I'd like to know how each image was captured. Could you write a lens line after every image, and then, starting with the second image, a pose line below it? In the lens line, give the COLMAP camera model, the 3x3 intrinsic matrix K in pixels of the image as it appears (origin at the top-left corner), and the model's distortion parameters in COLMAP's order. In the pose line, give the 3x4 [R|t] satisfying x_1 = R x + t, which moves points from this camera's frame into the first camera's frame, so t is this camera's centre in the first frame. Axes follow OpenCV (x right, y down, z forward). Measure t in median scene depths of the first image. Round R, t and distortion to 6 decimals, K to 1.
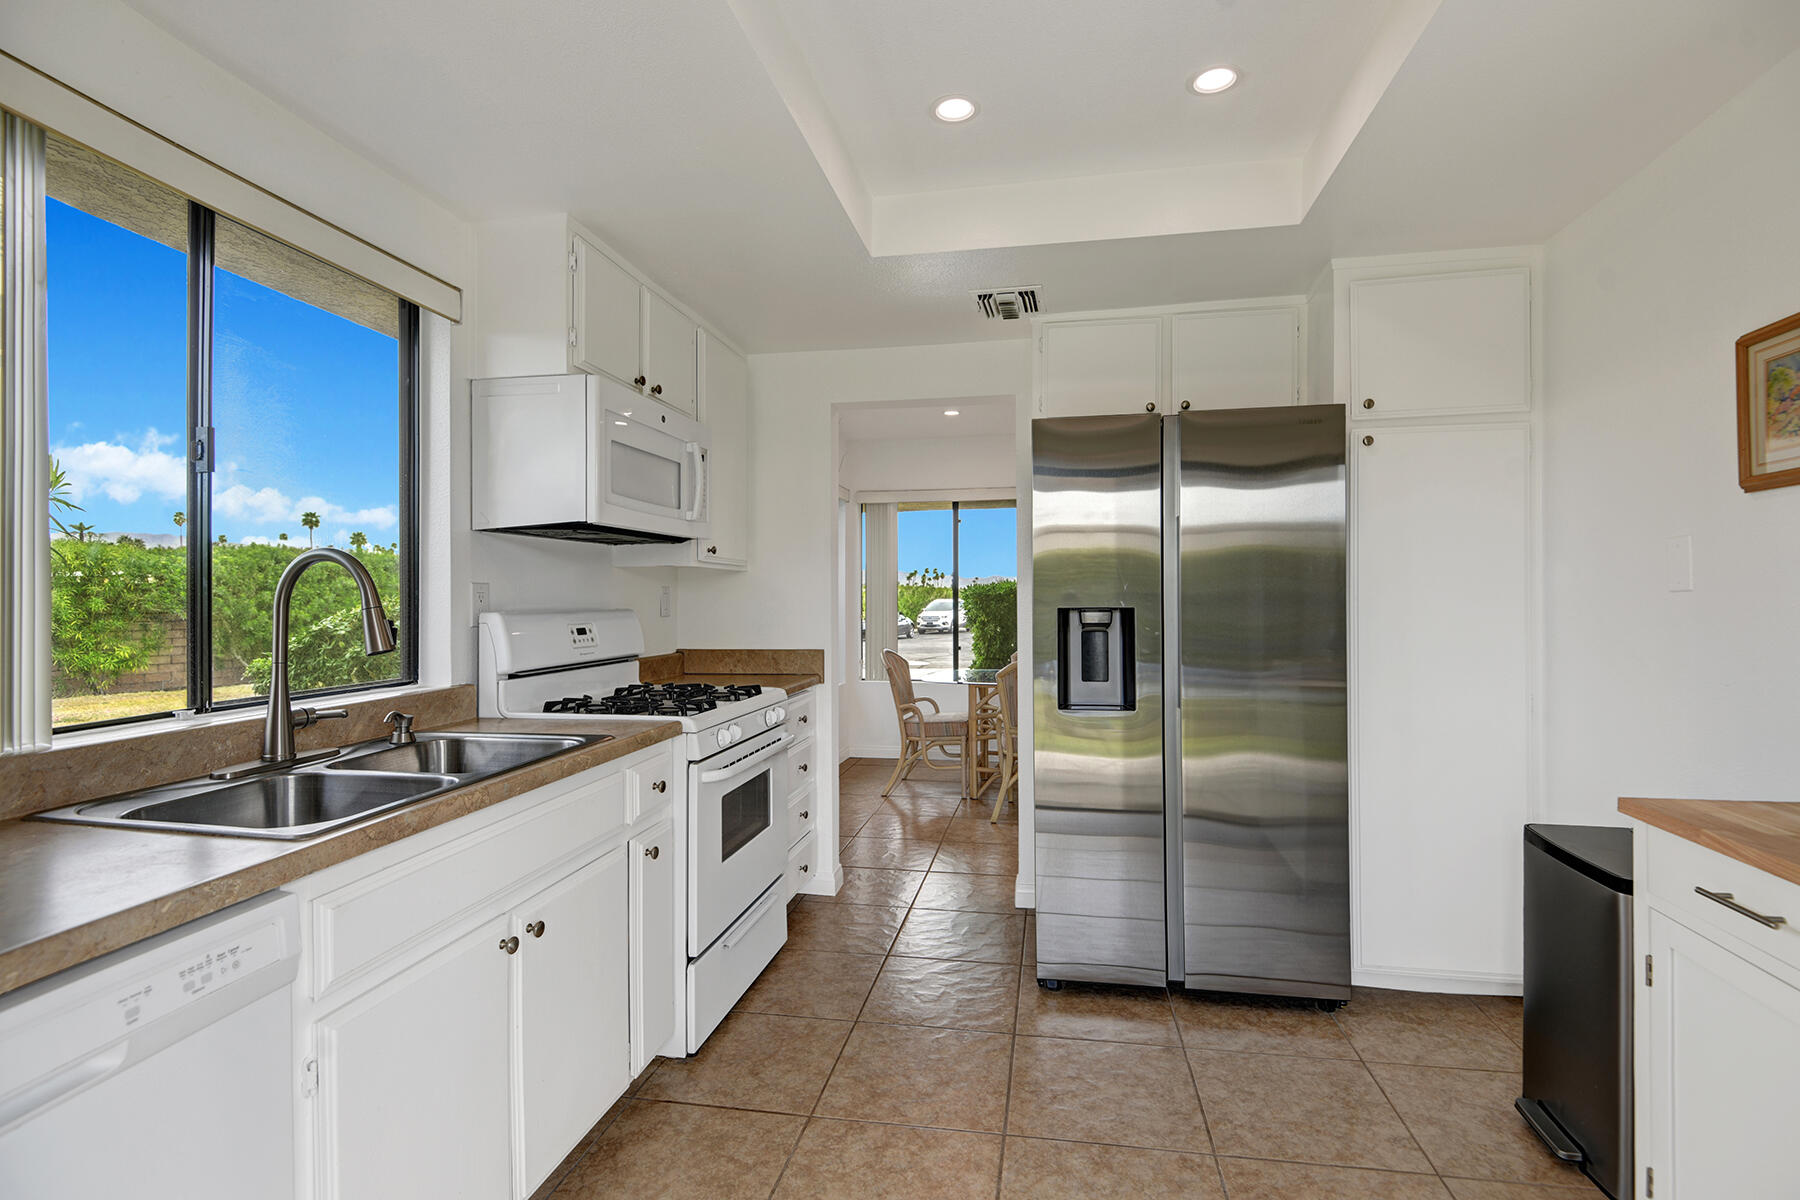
lens RADIAL K [[818.1, 0, 900.0], [0, 818.1, 600.0], [0, 0, 1]] dist [-0.000807, -0.000084]
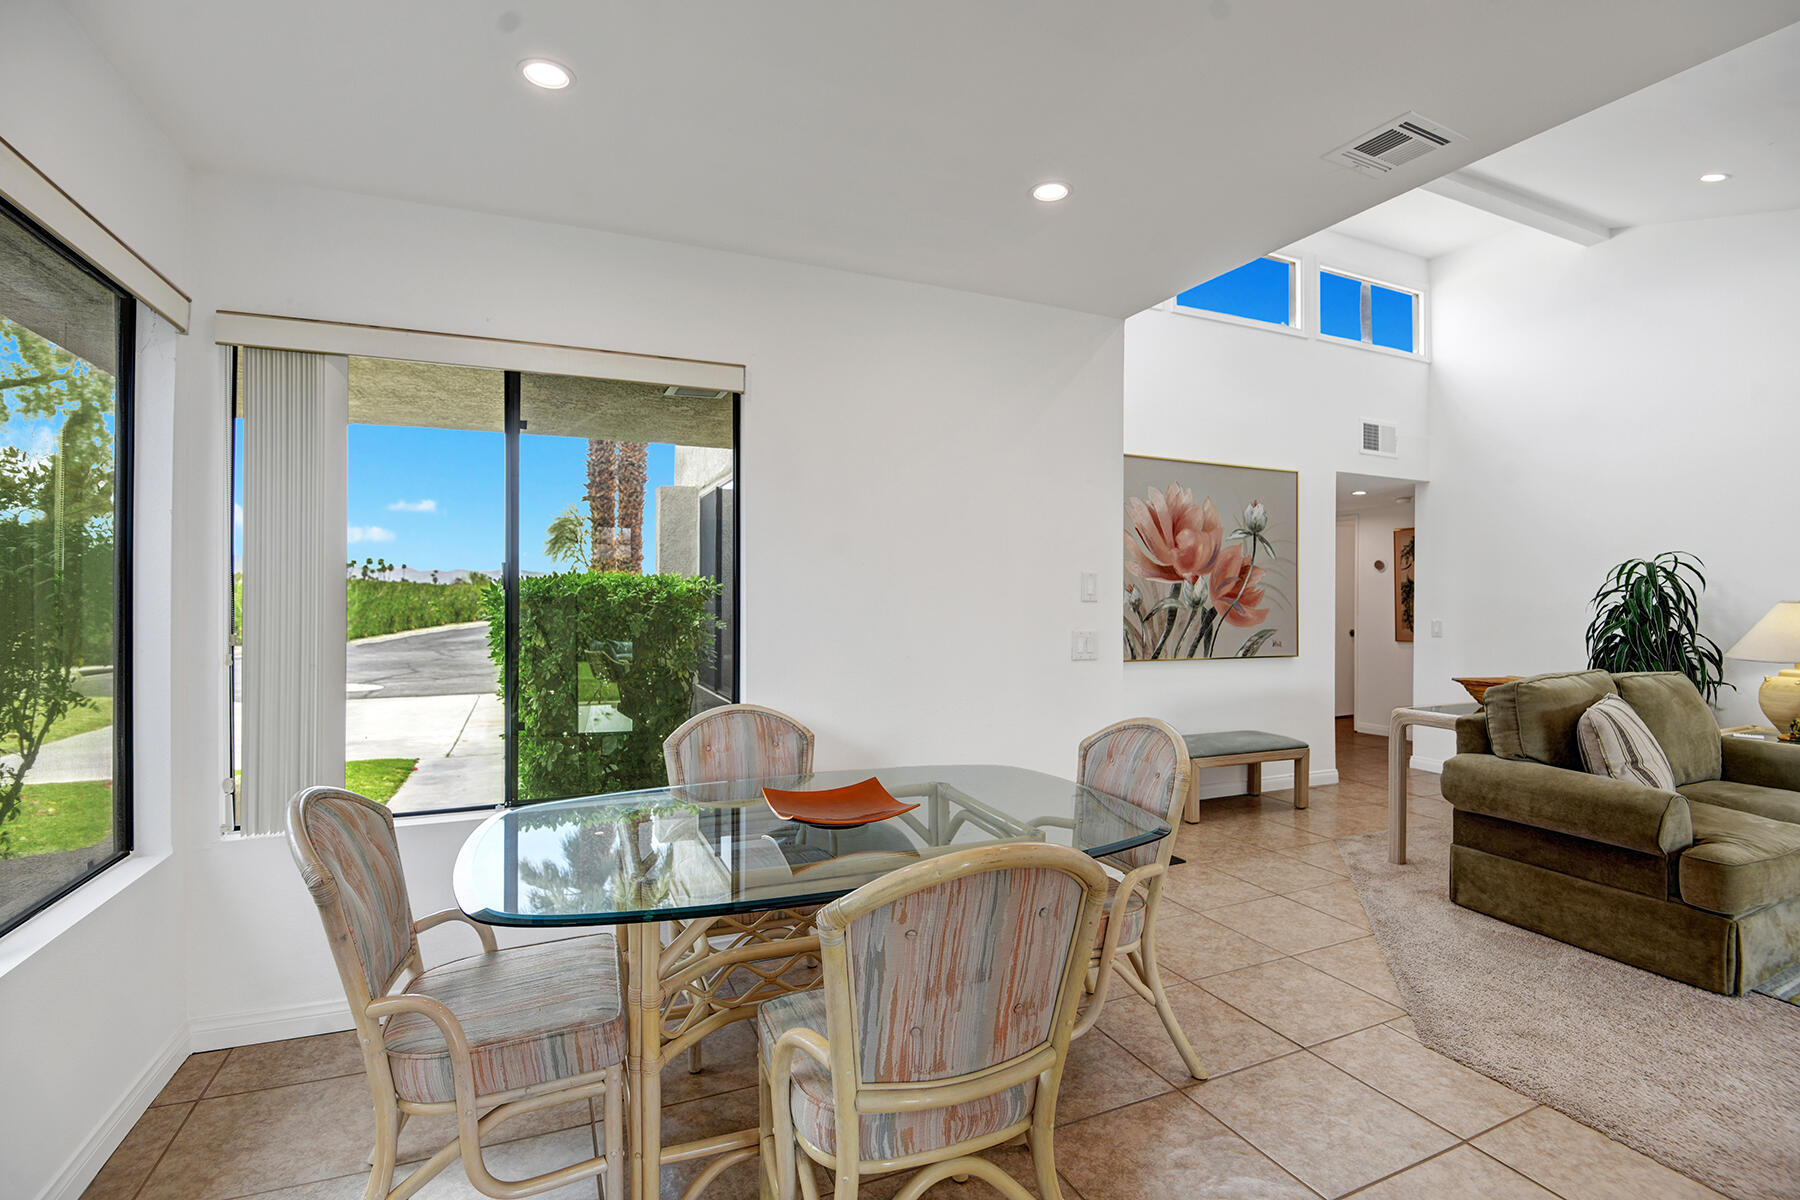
lens RADIAL K [[818.1, 0, 900.0], [0, 818.1, 600.0], [0, 0, 1]] dist [-0.000807, -0.000084]
pose [[0.820363, 0.011349, 0.571731, -0.008827], [-0.011781, 0.999926, -0.002944, -0.003510], [-0.571722, -0.004320, 0.820436, 0.538311]]
